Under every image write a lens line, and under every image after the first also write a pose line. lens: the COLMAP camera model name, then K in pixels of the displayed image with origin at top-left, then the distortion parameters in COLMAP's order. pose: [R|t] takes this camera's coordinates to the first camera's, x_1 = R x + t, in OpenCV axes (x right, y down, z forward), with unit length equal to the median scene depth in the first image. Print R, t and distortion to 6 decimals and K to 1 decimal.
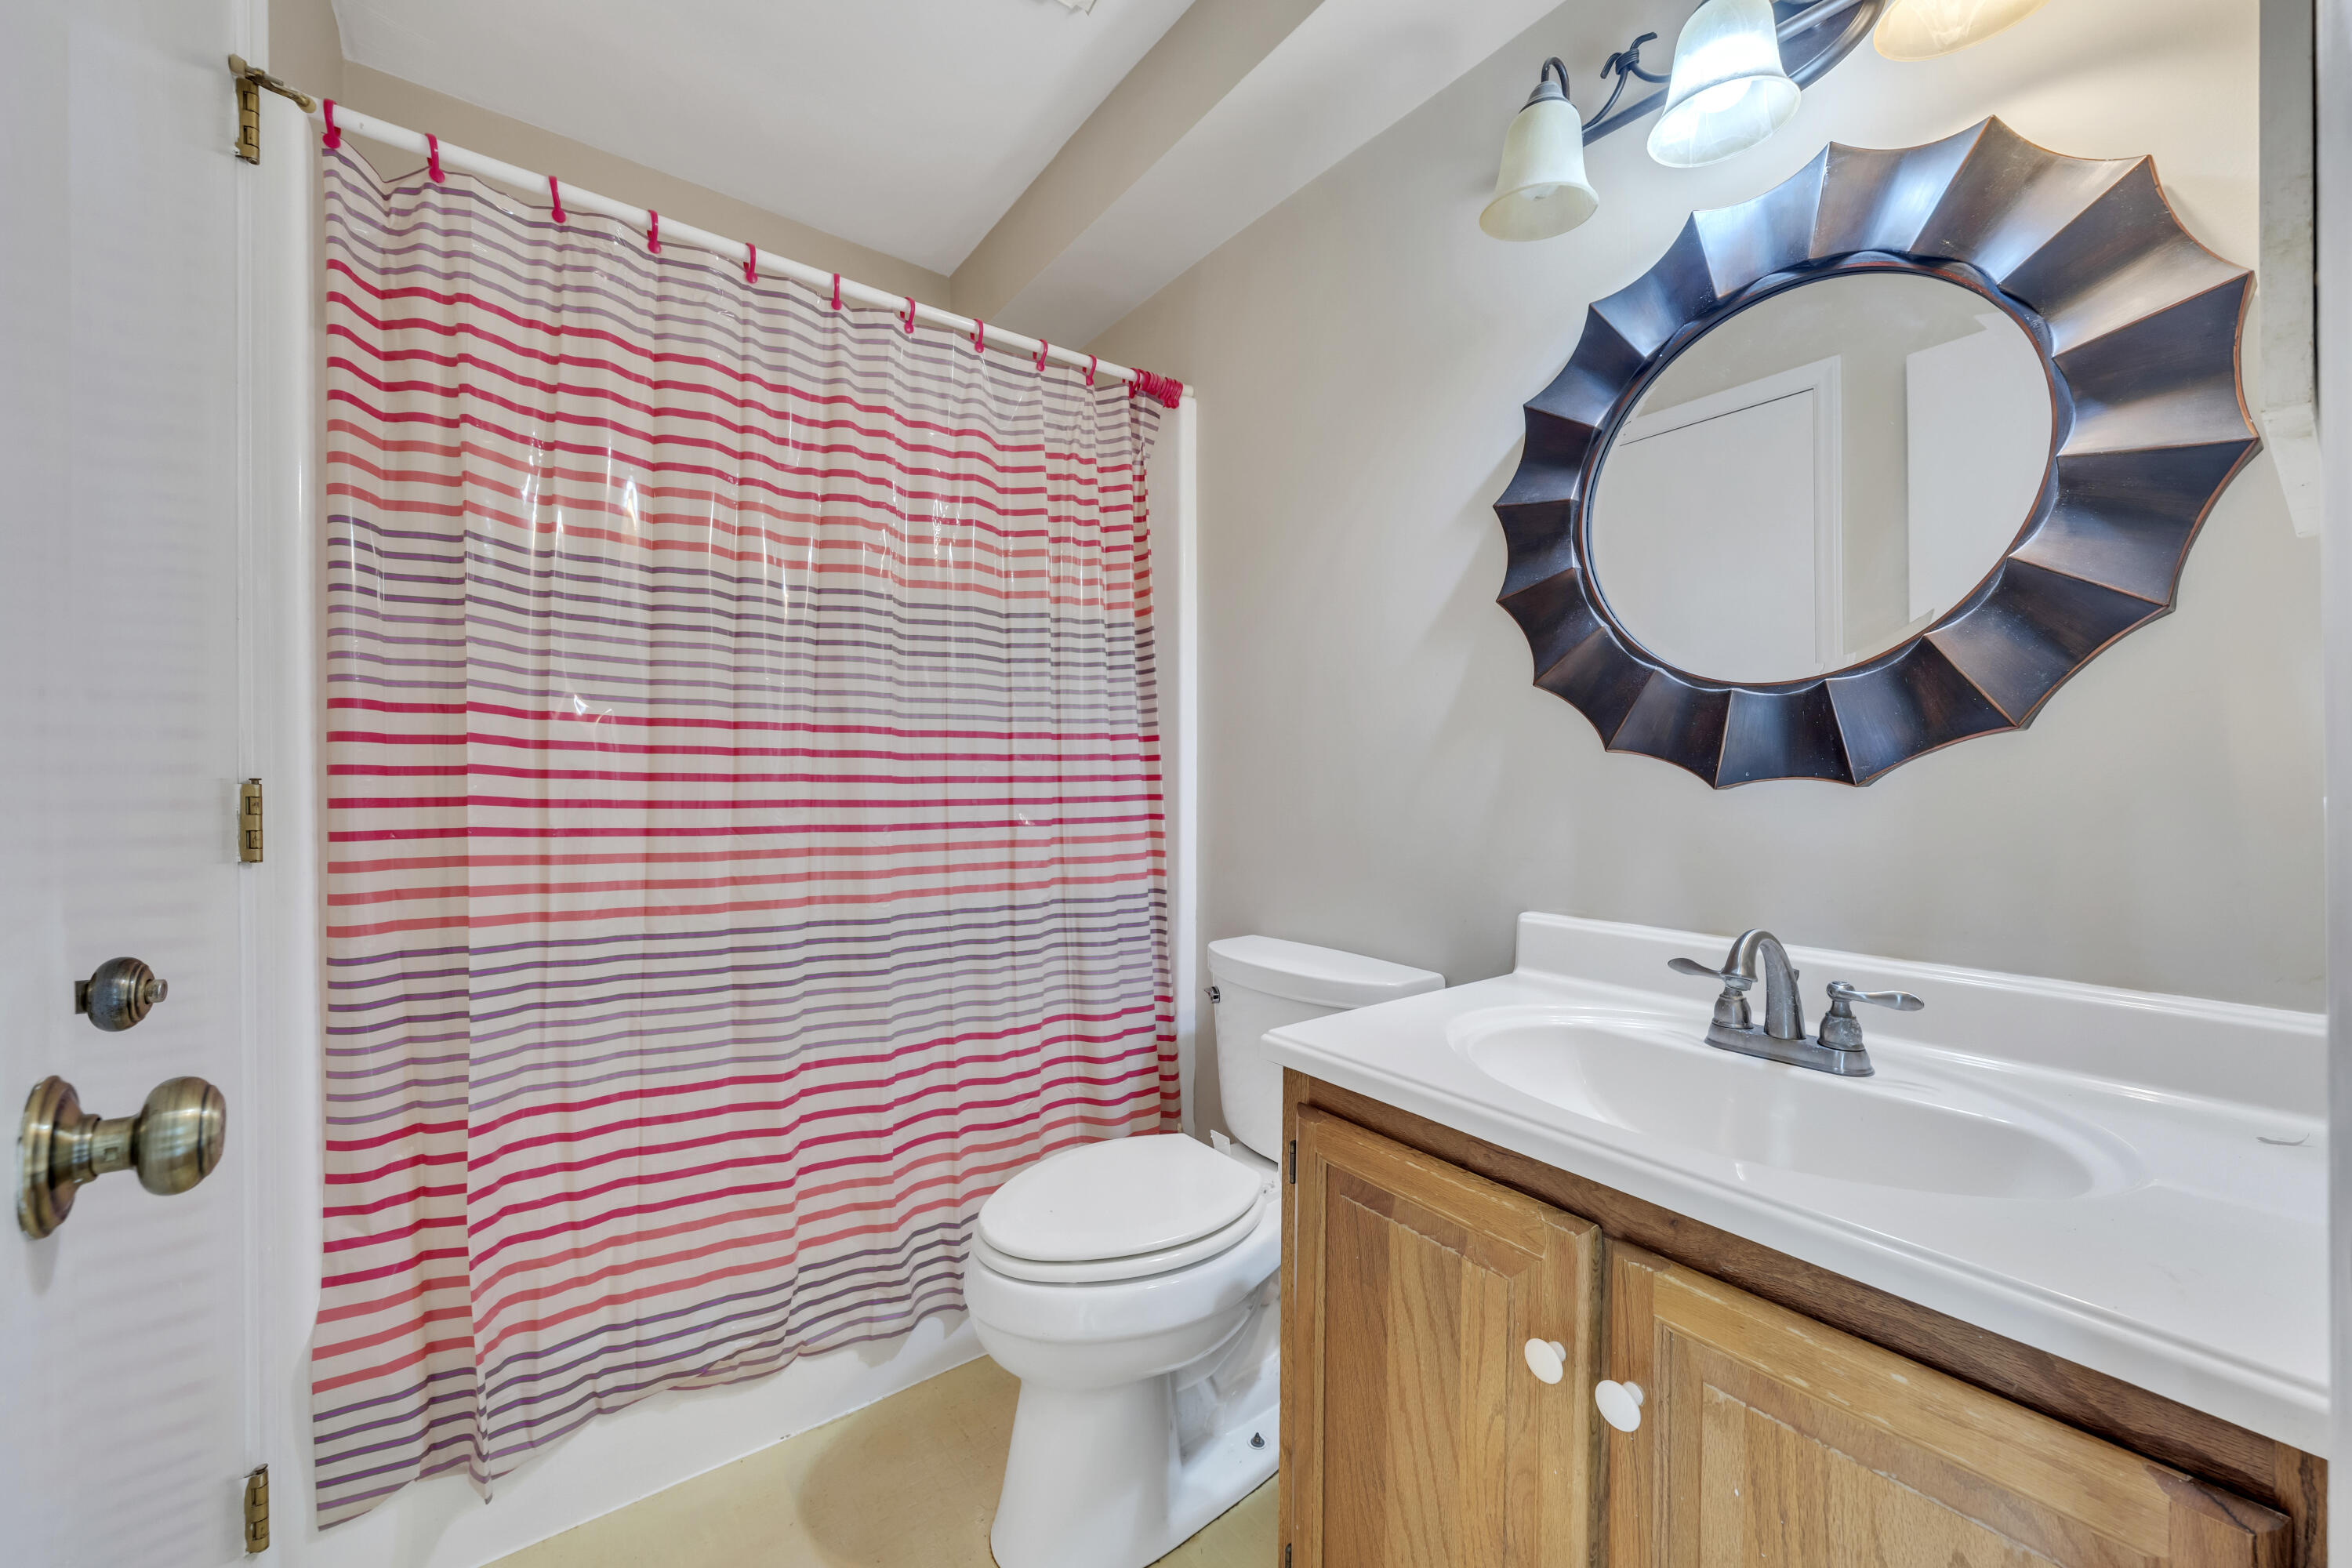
lens RADIAL K [[924.3, 0, 1176.9], [0, 924.3, 778.4], [0, 0, 1]] dist [0.000164, -0.000033]
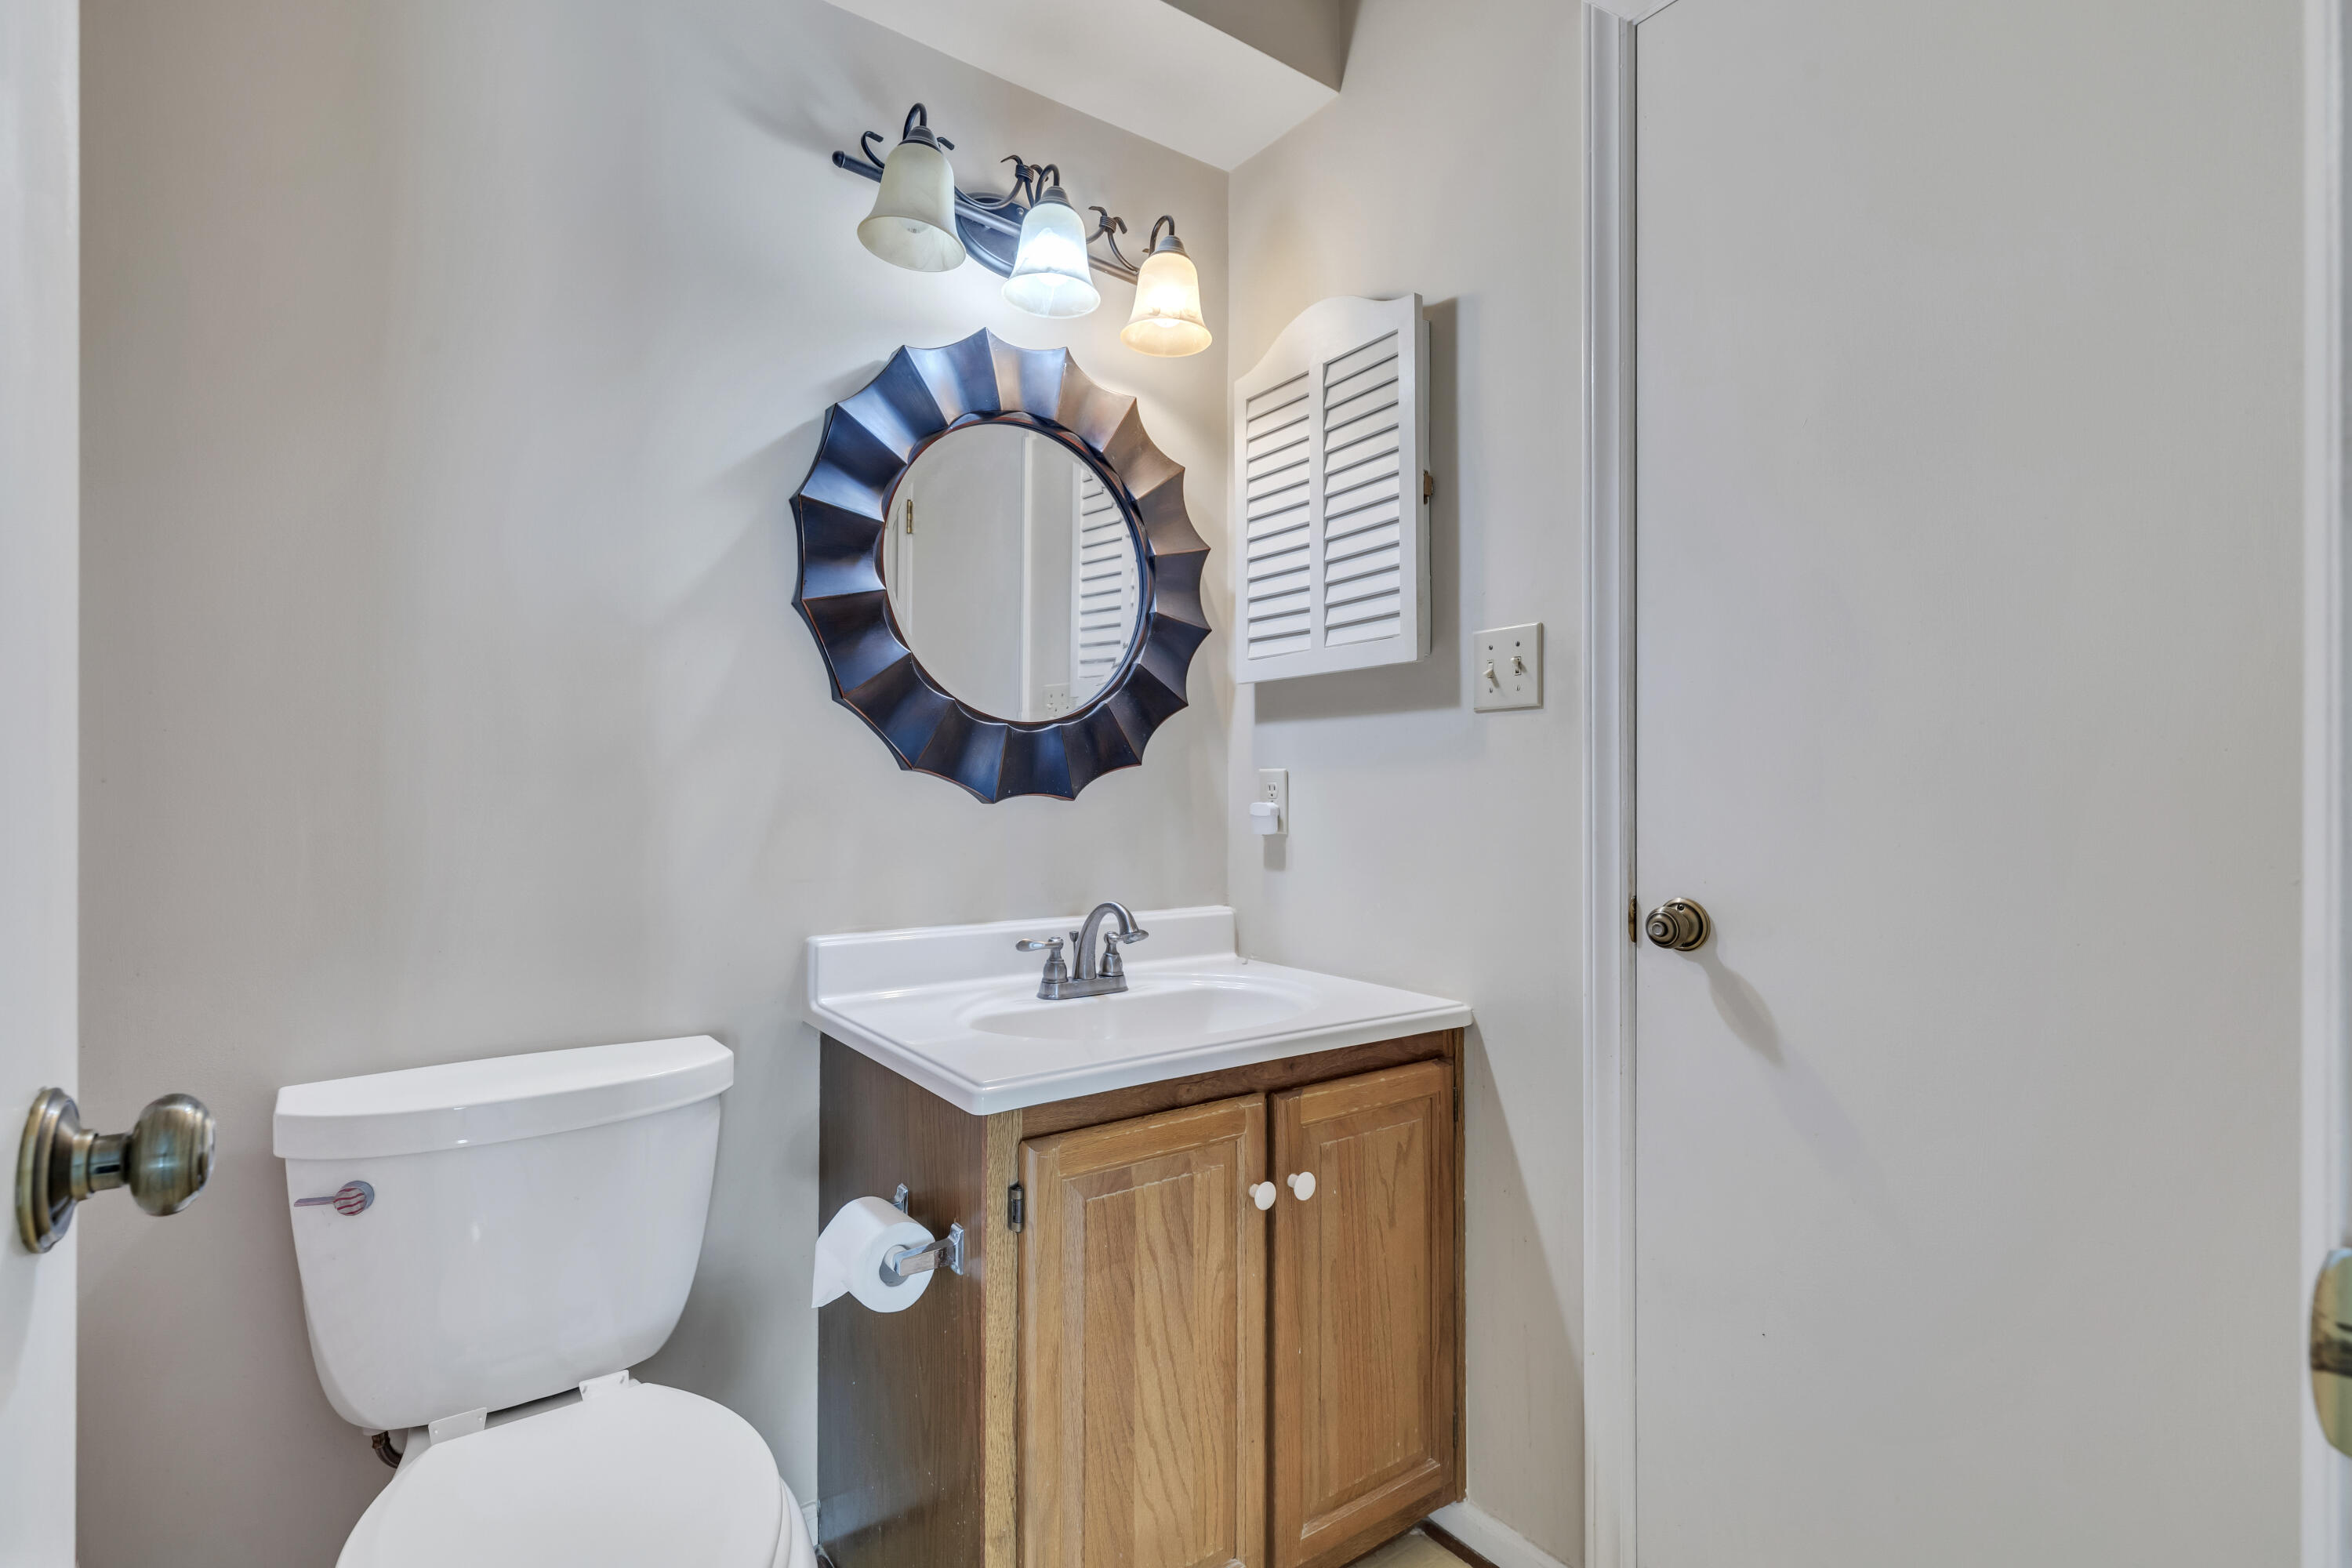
lens RADIAL K [[1102.3, 0, 1178.5], [0, 1102.3, 793.6], [0, 0, 1]] dist [0.000003, 0.000010]
pose [[-0.025315, 0.003642, 0.999673, -1.099028], [0.000861, 0.999993, -0.003621, 0.005079], [-0.999679, 0.000769, -0.025318, 0.973446]]
